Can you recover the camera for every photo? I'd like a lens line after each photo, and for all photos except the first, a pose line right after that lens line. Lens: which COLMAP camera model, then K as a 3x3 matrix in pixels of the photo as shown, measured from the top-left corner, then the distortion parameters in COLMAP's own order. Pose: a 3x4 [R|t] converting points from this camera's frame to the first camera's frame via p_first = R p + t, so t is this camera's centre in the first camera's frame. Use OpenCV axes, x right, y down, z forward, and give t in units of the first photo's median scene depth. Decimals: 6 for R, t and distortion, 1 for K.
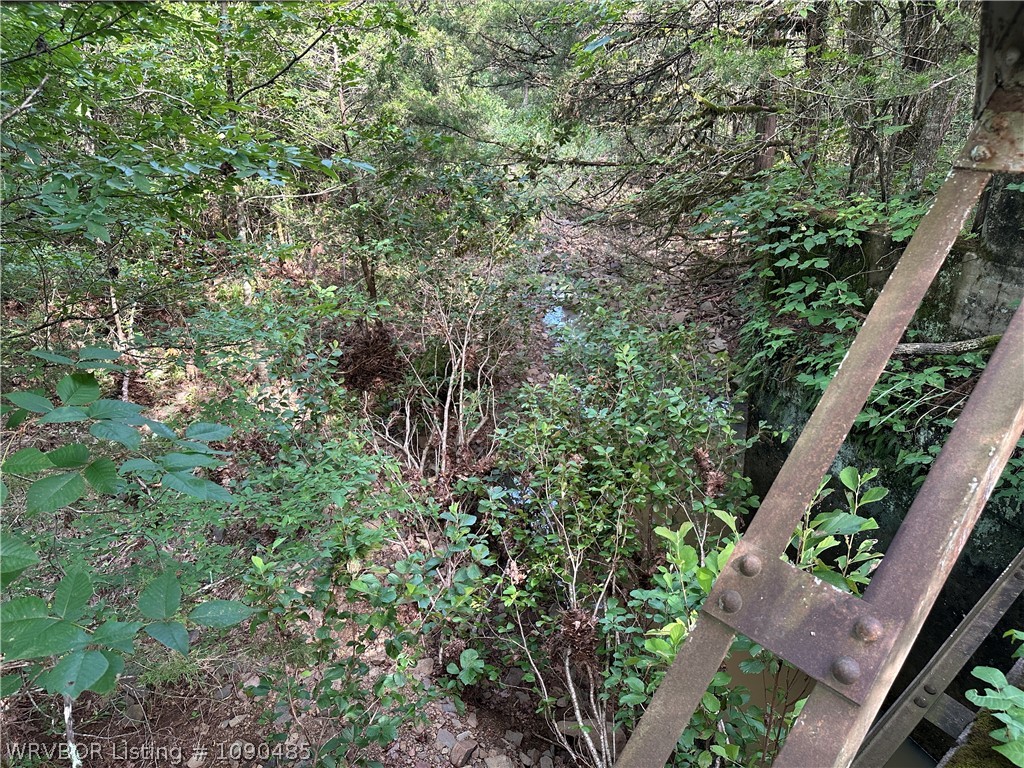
lens RADIAL K [[720.0, 0, 517.0], [0, 720.0, 384.7], [0, 0, 1]] dist [0.076190, -0.082384]
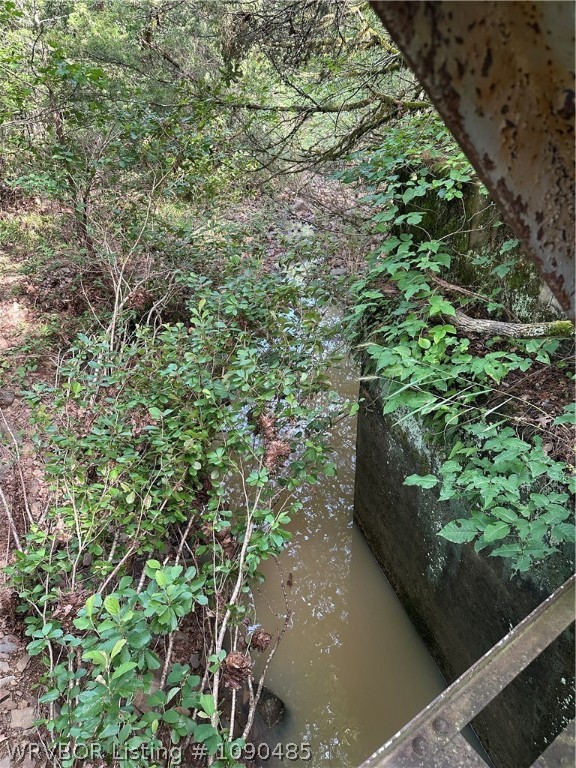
lens RADIAL K [[540.0, 0, 284.0], [0, 540.0, 381.5], [0, 0, 1]] dist [0.076190, -0.082384]
pose [[0.996201, 0.066544, -0.056180, 0.311117], [-0.058351, 0.988901, 0.136639, -0.052614], [0.064649, -0.132842, 0.989027, 0.312046]]
